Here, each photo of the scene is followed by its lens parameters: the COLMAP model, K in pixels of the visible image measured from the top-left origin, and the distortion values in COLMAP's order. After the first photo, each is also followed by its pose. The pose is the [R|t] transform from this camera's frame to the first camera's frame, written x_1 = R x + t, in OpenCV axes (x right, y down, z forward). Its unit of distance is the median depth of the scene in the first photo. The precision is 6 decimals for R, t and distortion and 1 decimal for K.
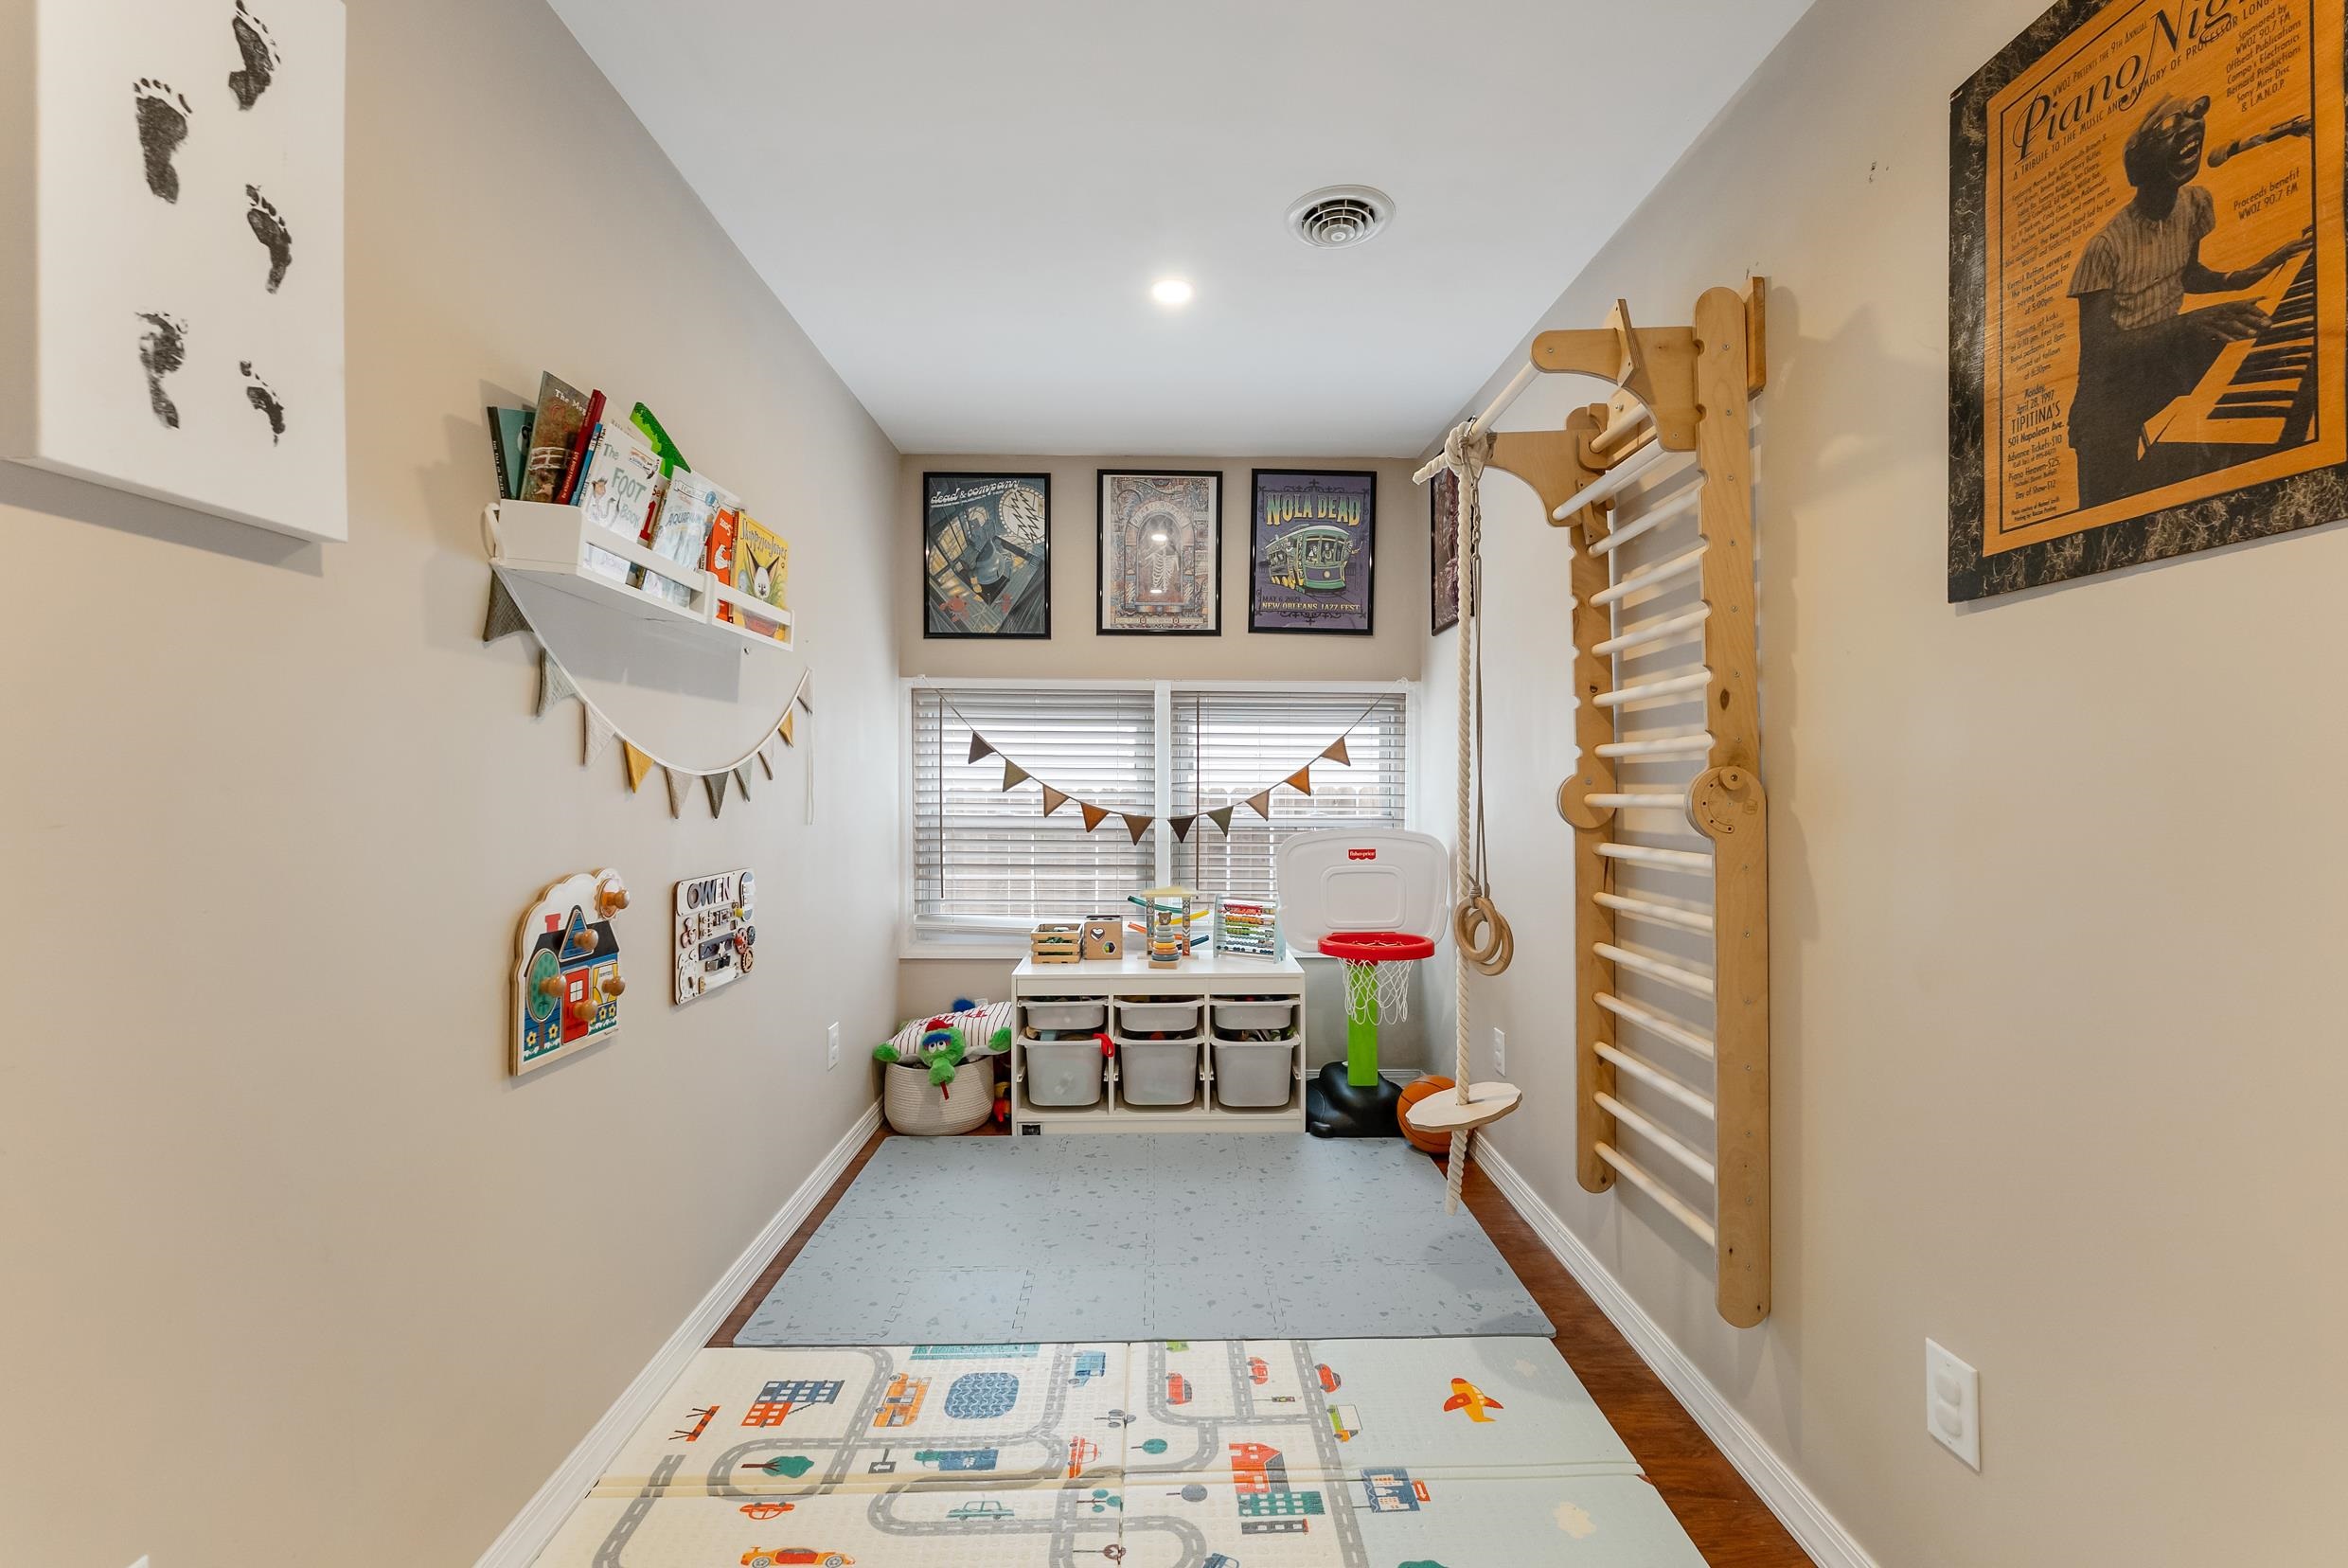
lens RADIAL K [[962.8, 0, 1177.6], [0, 962.8, 779.5], [0, 0, 1]] dist [-0.001184, -0.000872]
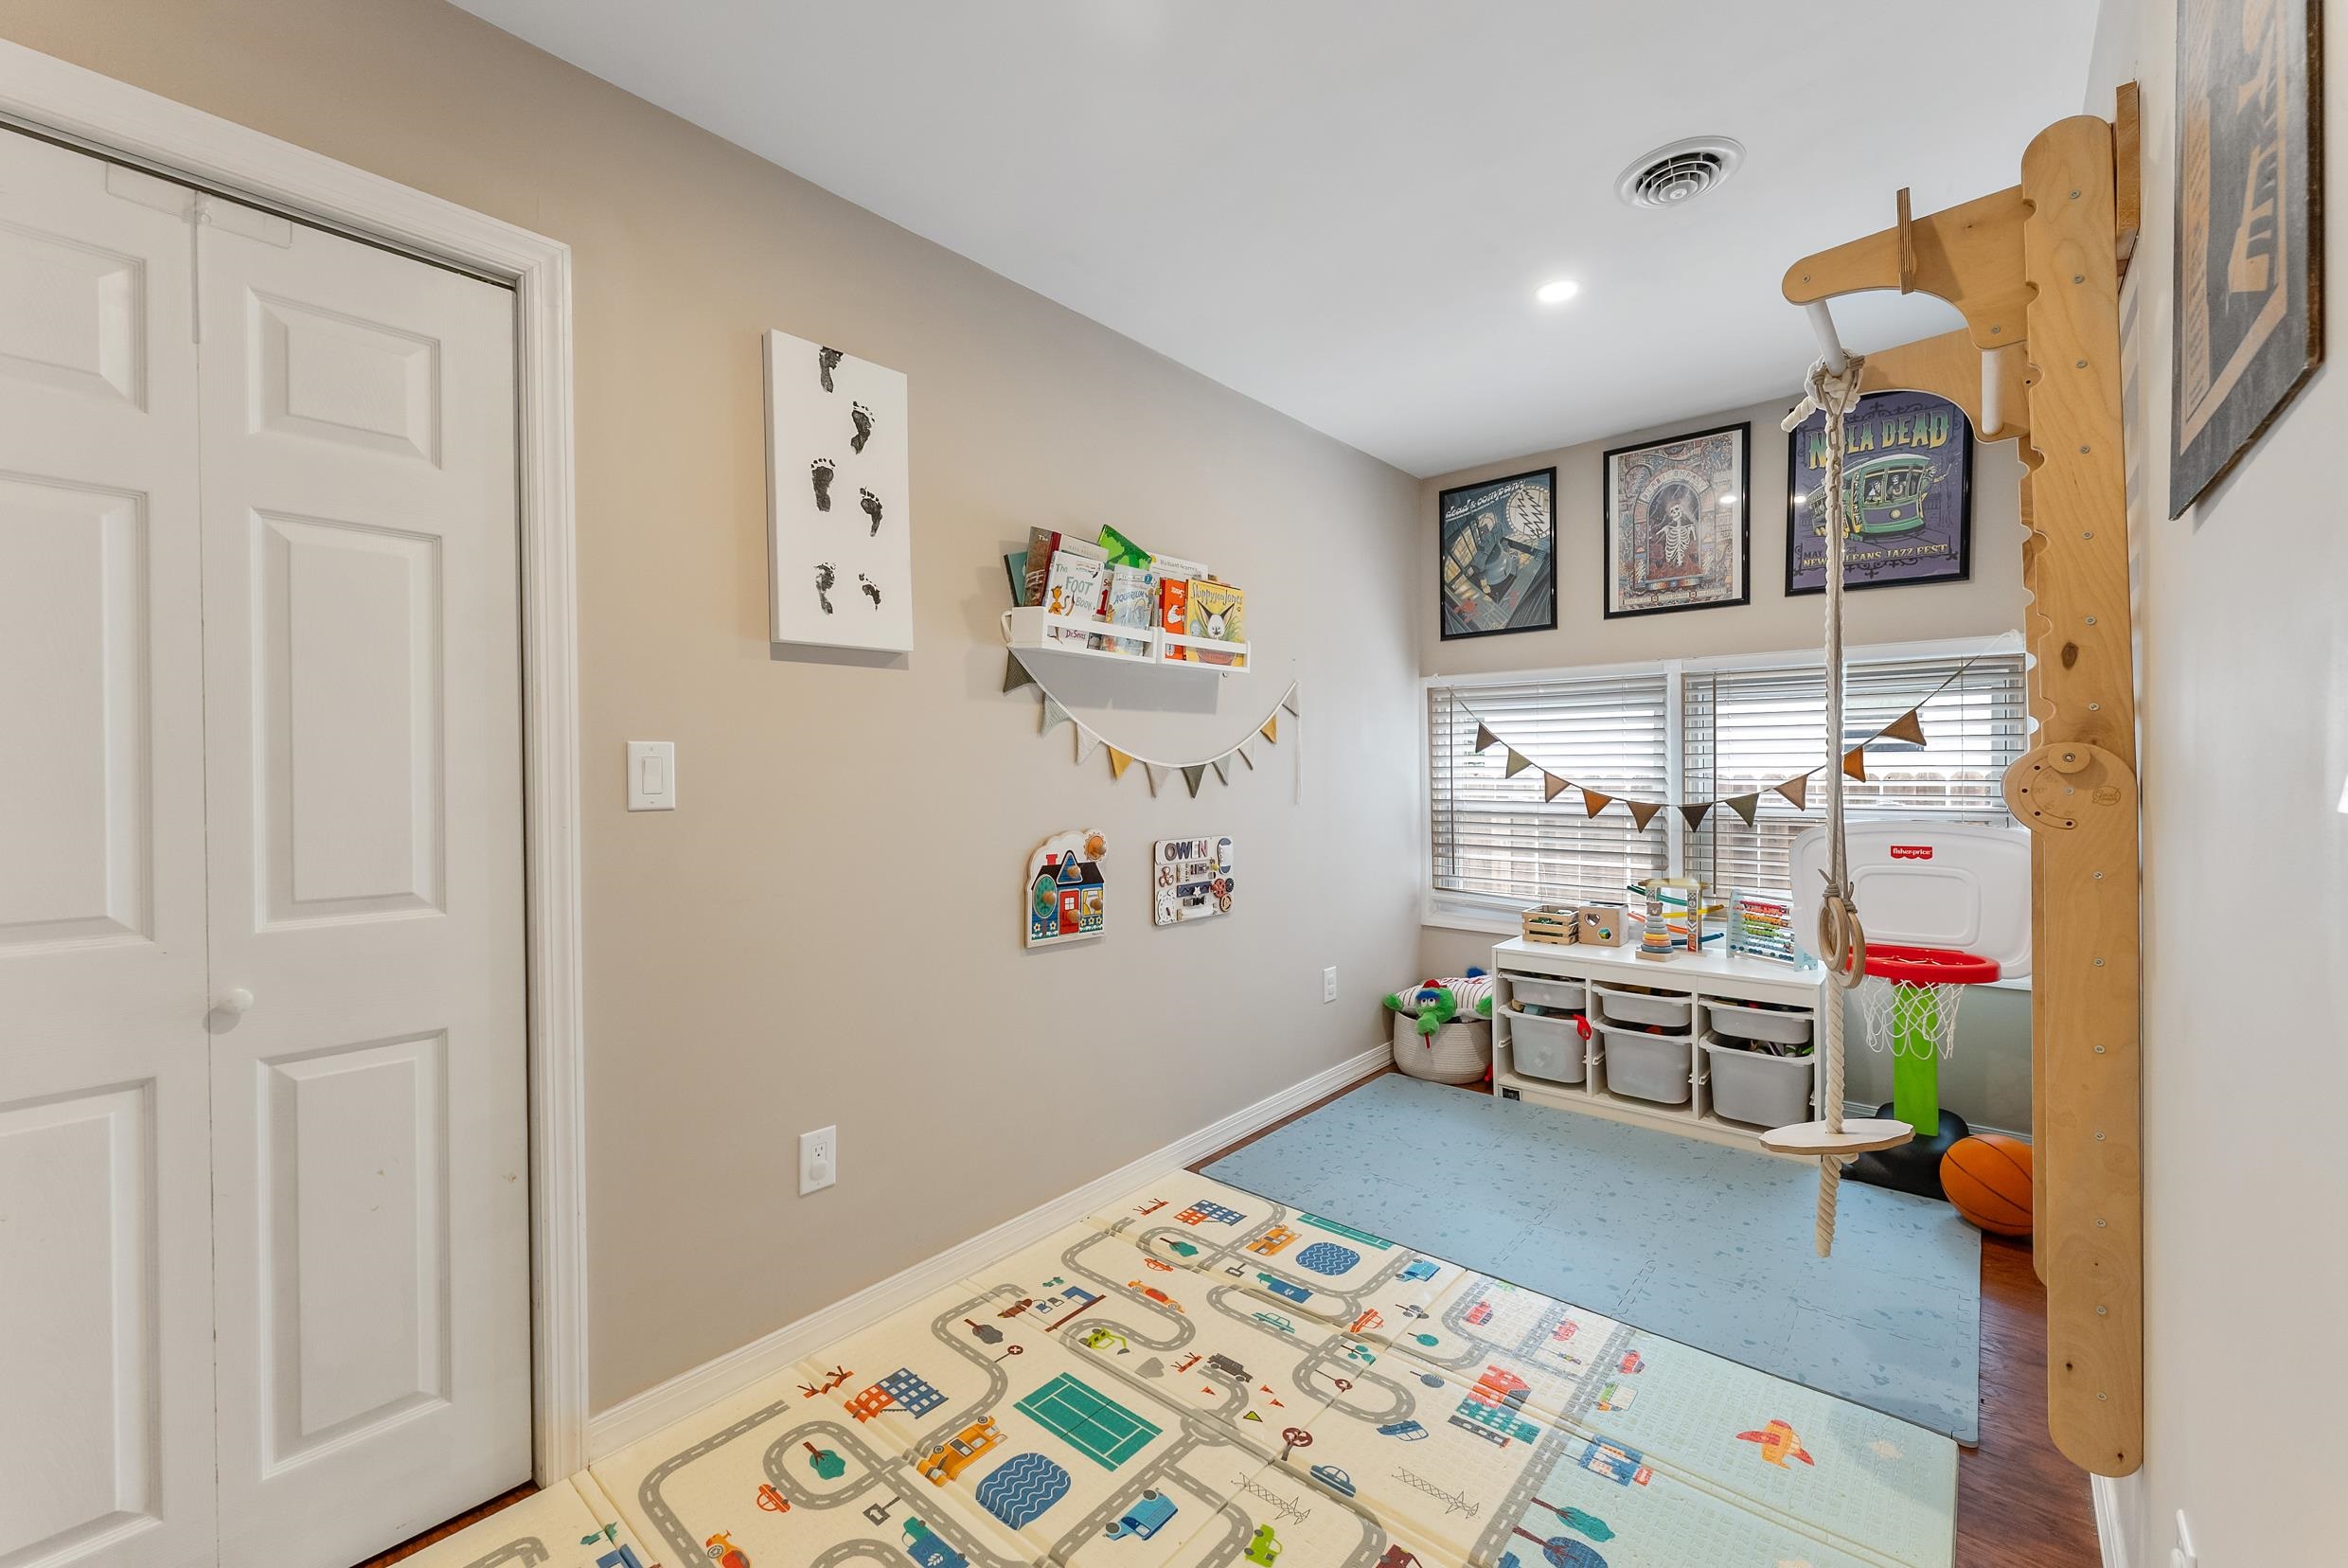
lens RADIAL K [[944.4, 0, 1178.8], [0, 944.4, 781.4], [0, 0, 1]] dist [0.000836, -0.000516]
pose [[0.742130, -0.000993, -0.670255, 0.438274], [0.011689, 0.999866, 0.011461, 0.000314], [0.670154, -0.016340, 0.742042, -0.032902]]
